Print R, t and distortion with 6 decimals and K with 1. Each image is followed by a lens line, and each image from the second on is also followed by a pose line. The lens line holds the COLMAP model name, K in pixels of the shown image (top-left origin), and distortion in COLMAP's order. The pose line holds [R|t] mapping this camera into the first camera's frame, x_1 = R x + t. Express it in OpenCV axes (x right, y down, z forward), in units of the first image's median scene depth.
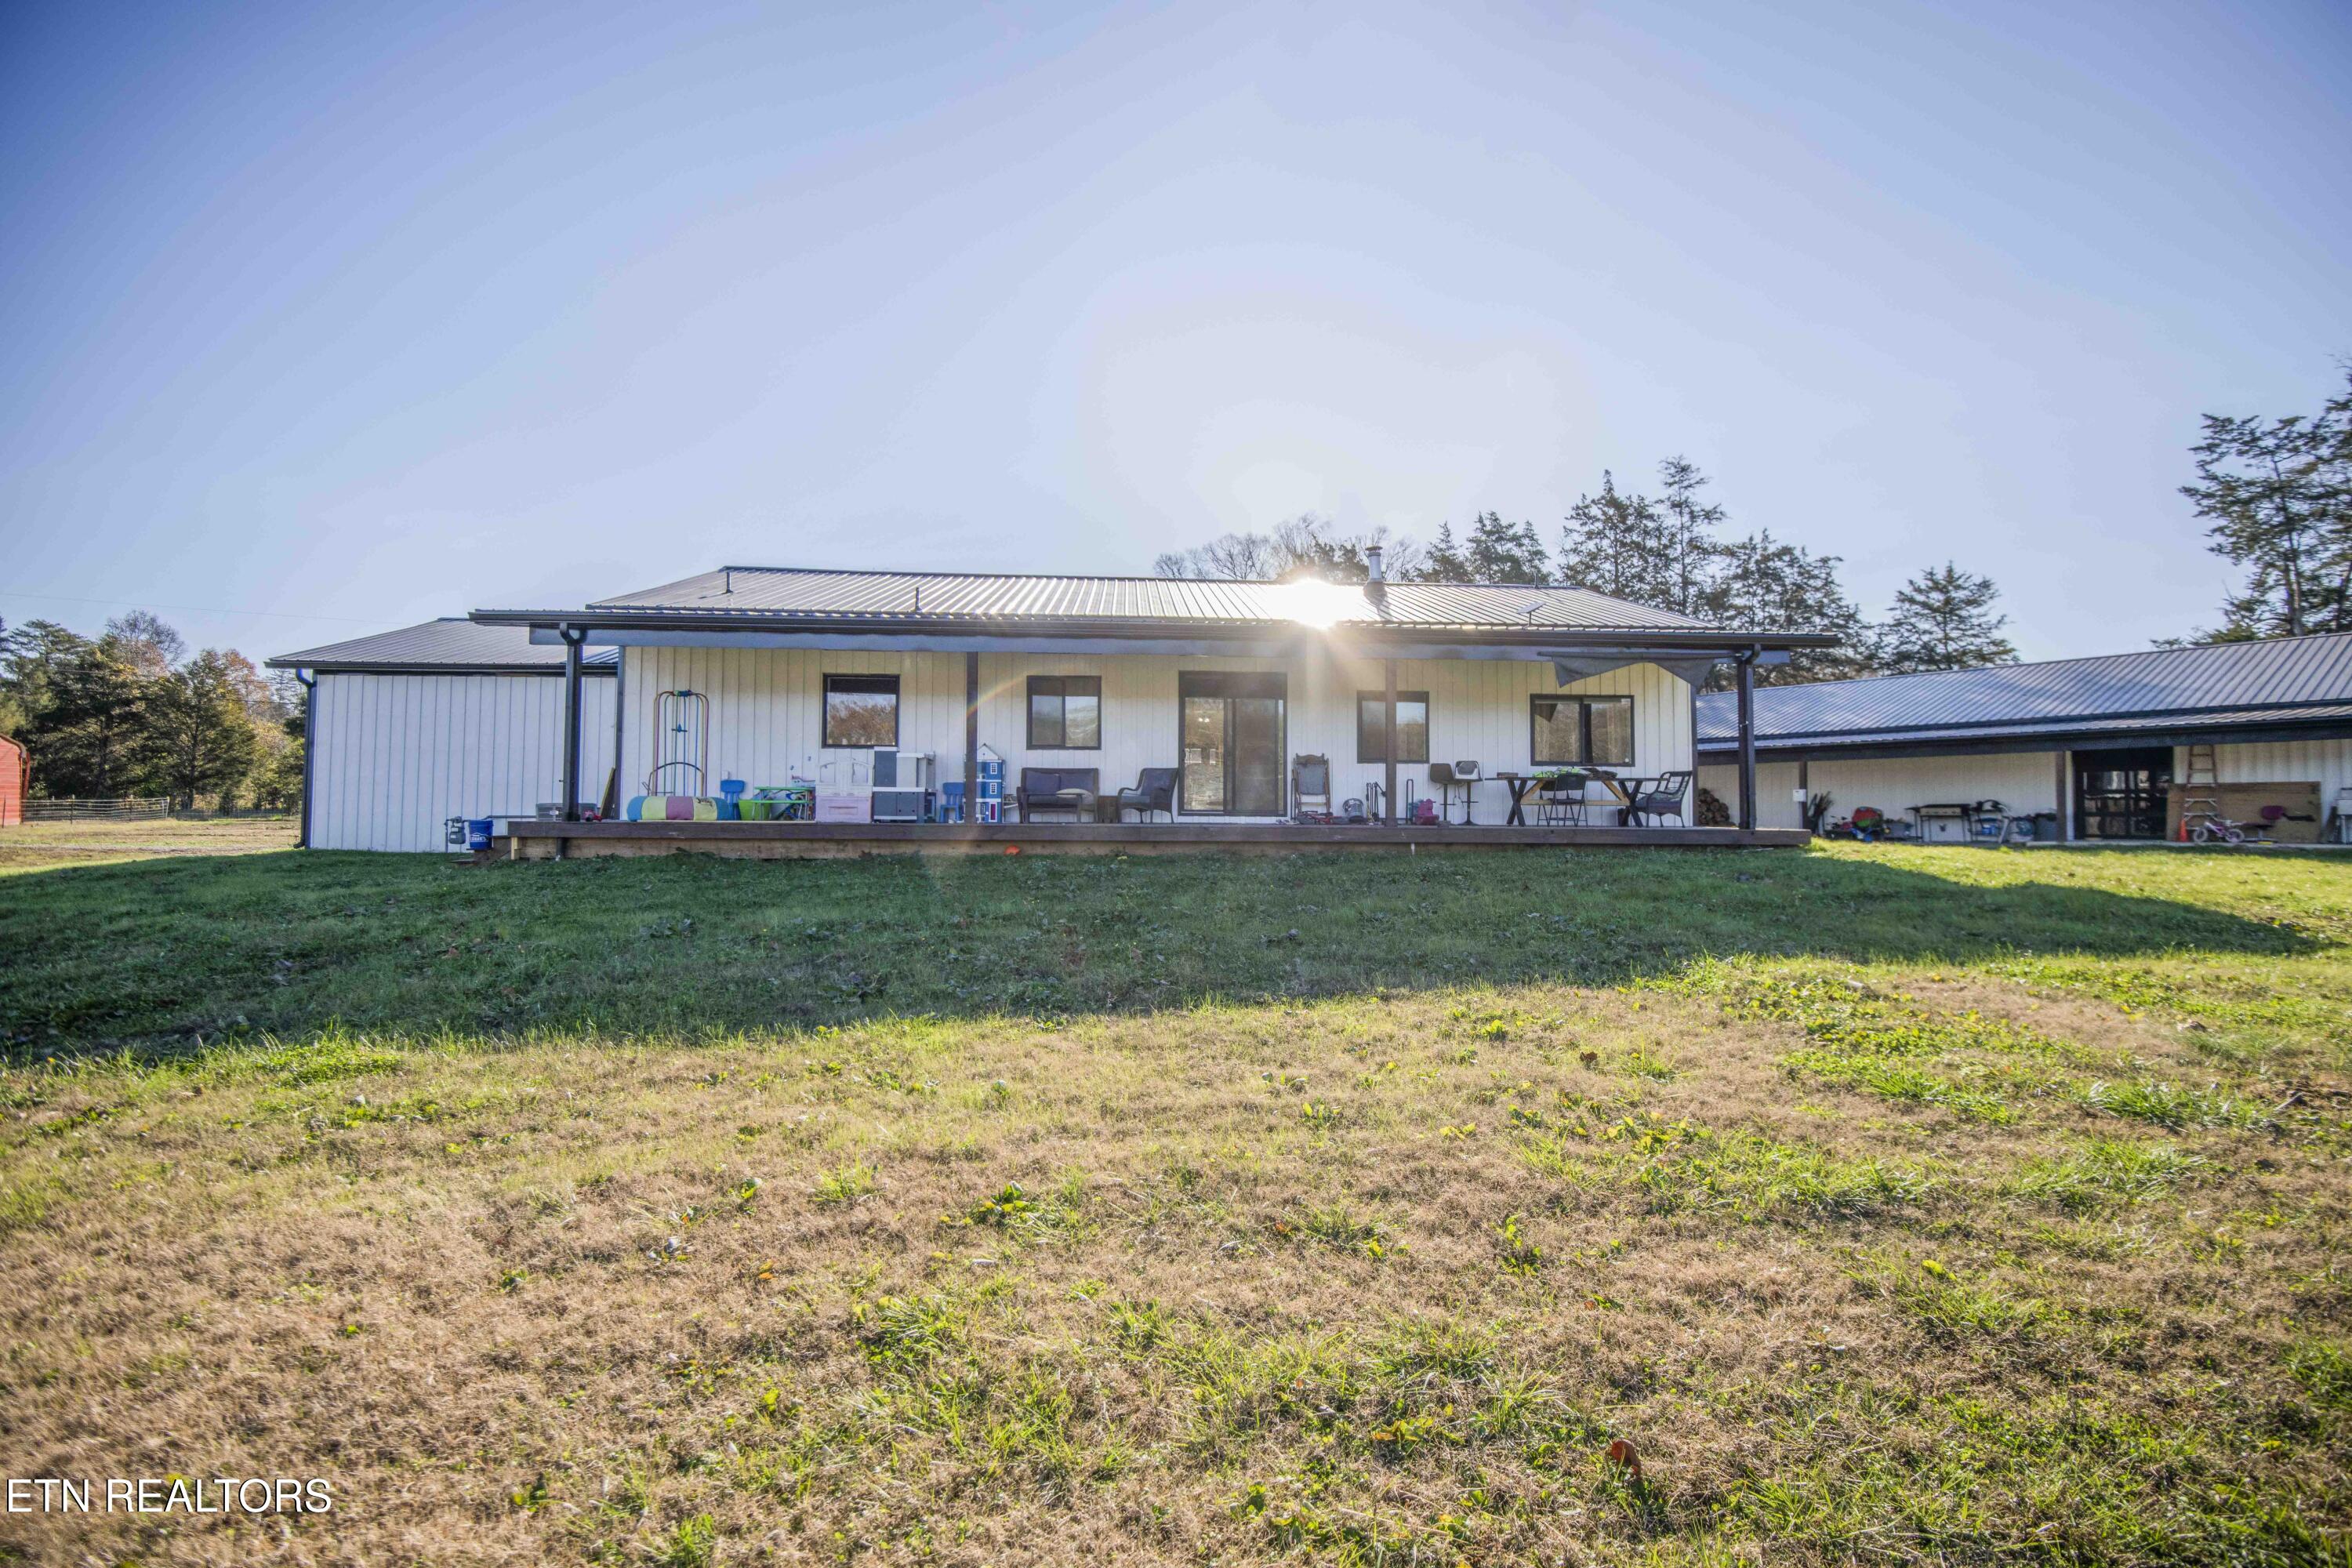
lens RADIAL K [[1063.7, 0, 1176.0], [0, 1063.7, 784.0], [0, 0, 1]] dist [-0.020288, -0.009828]
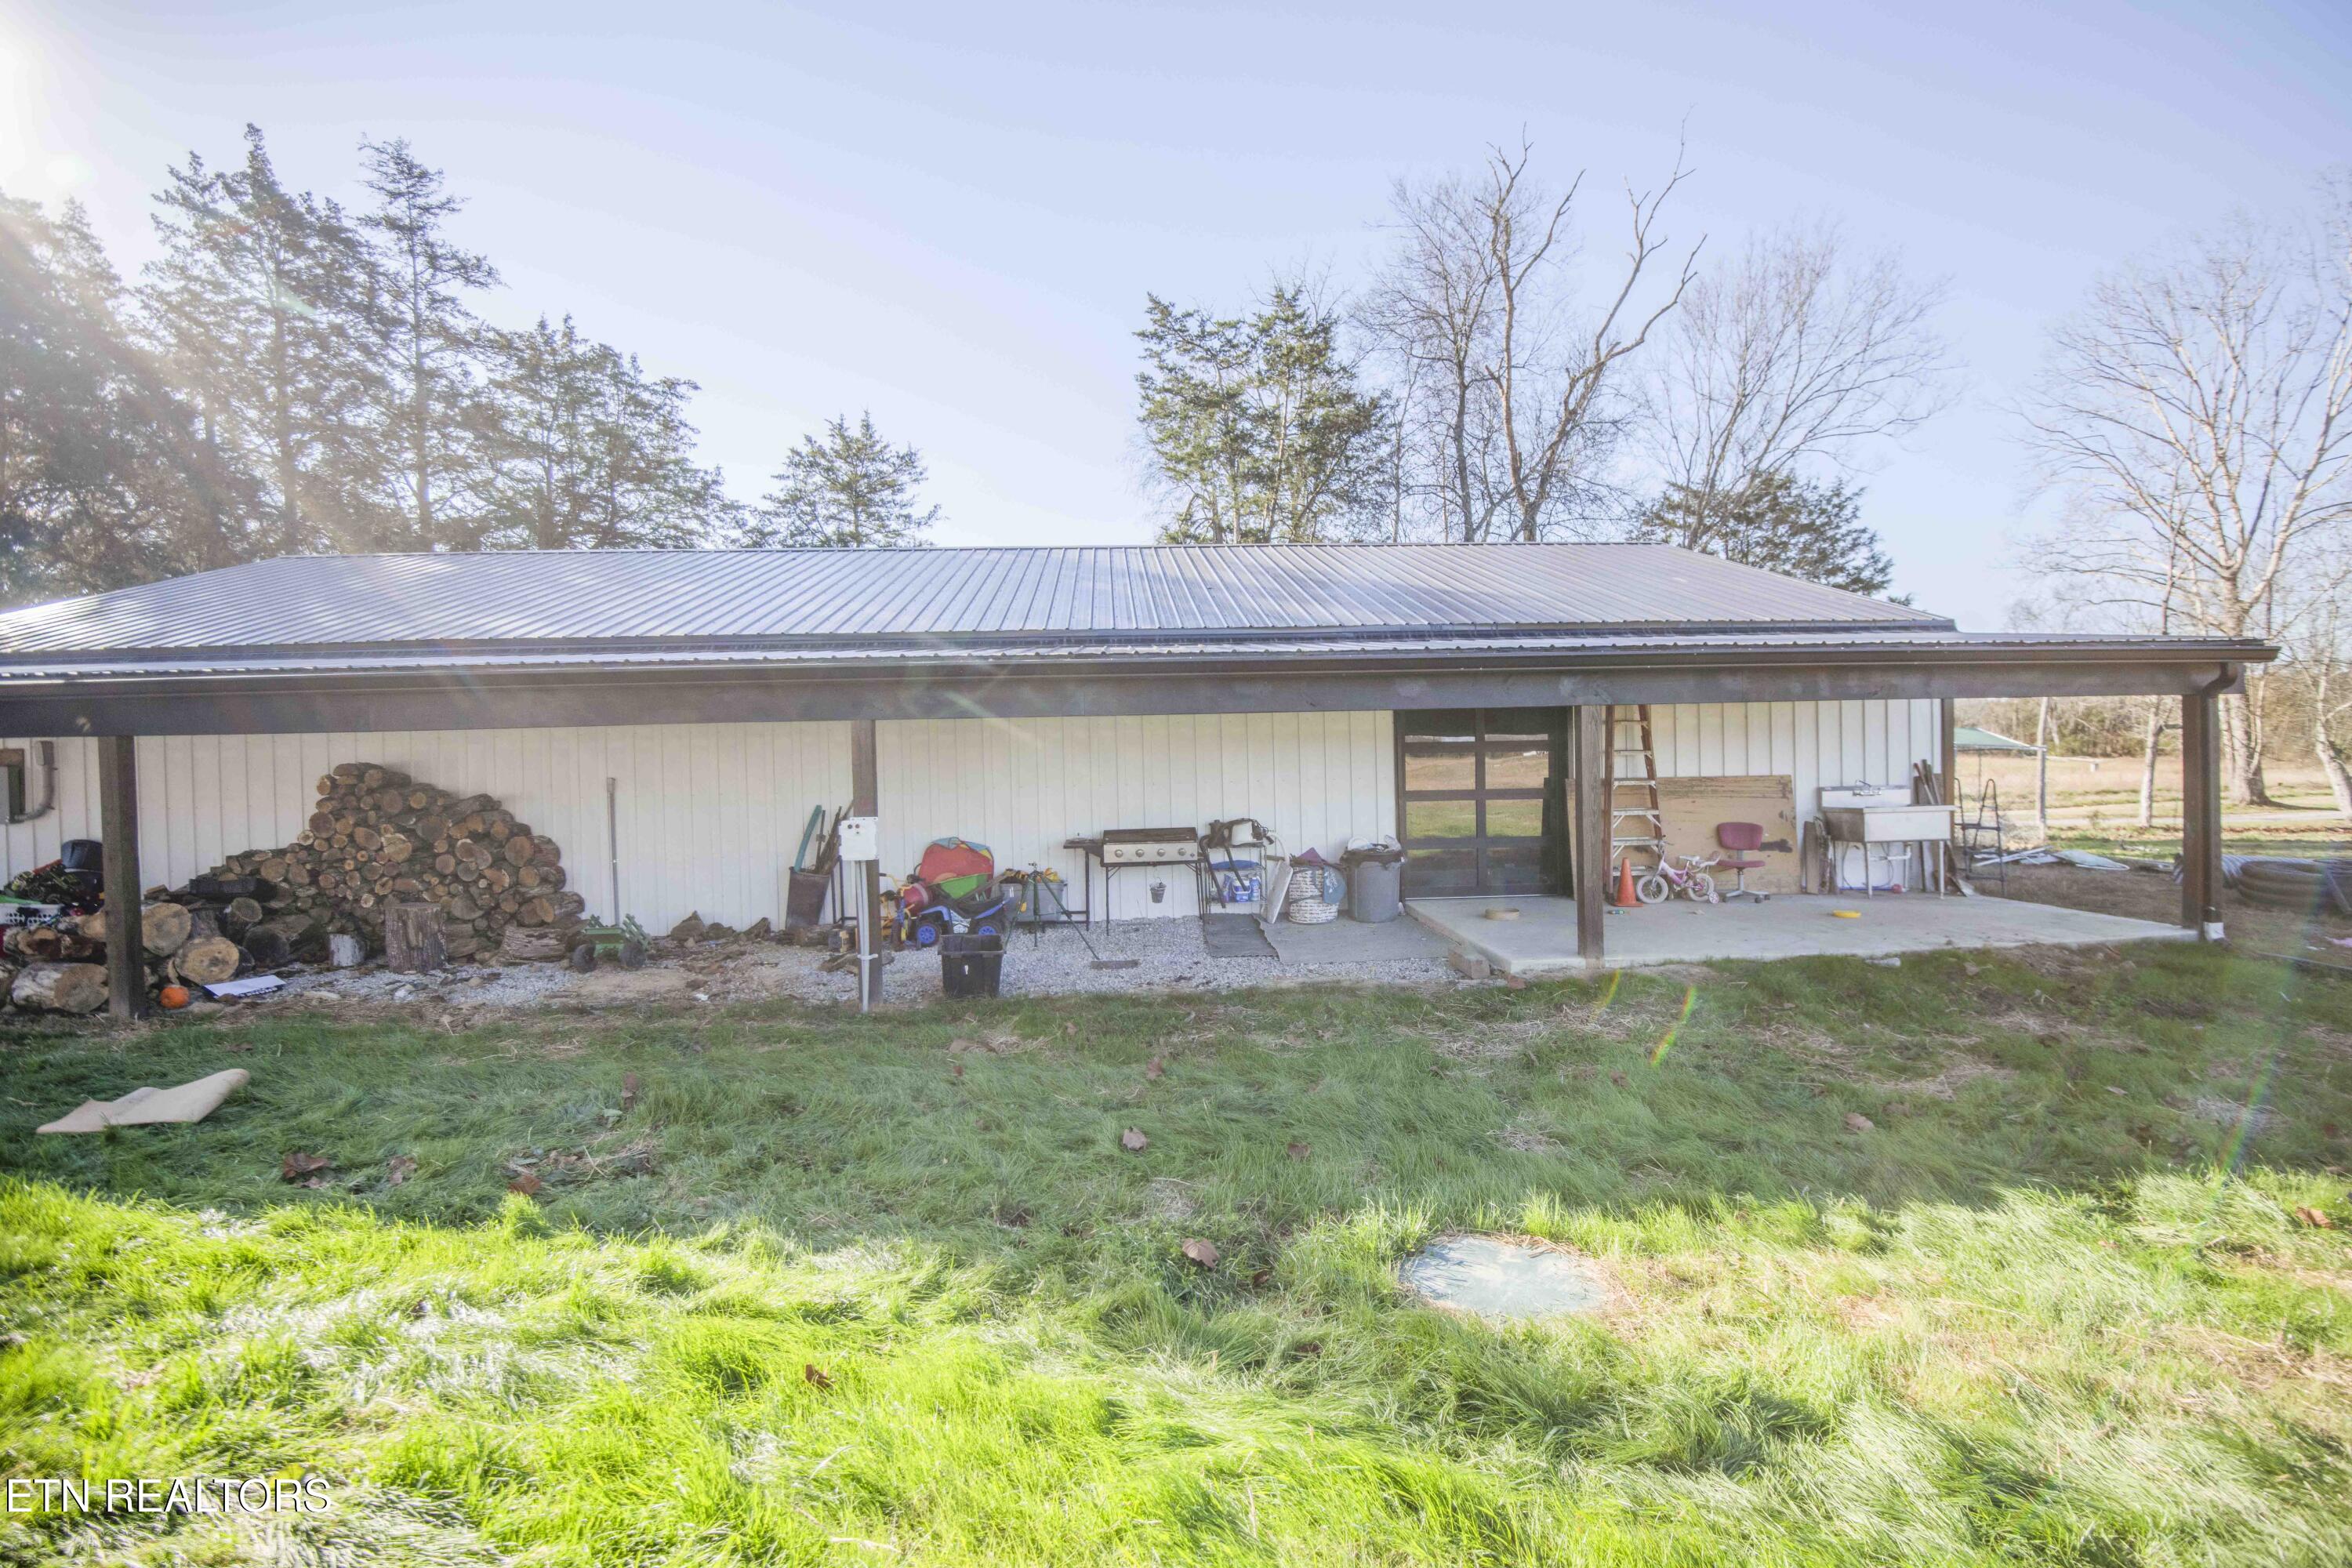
lens RADIAL K [[1063.7, 0, 1176.0], [0, 1063.7, 784.0], [0, 0, 1]] dist [-0.020288, -0.009828]
pose [[0.482263, -0.026023, 0.875640, 0.254852], [-0.009114, 0.999356, 0.034719, -0.007222], [-0.875979, -0.024724, 0.481715, 0.519741]]
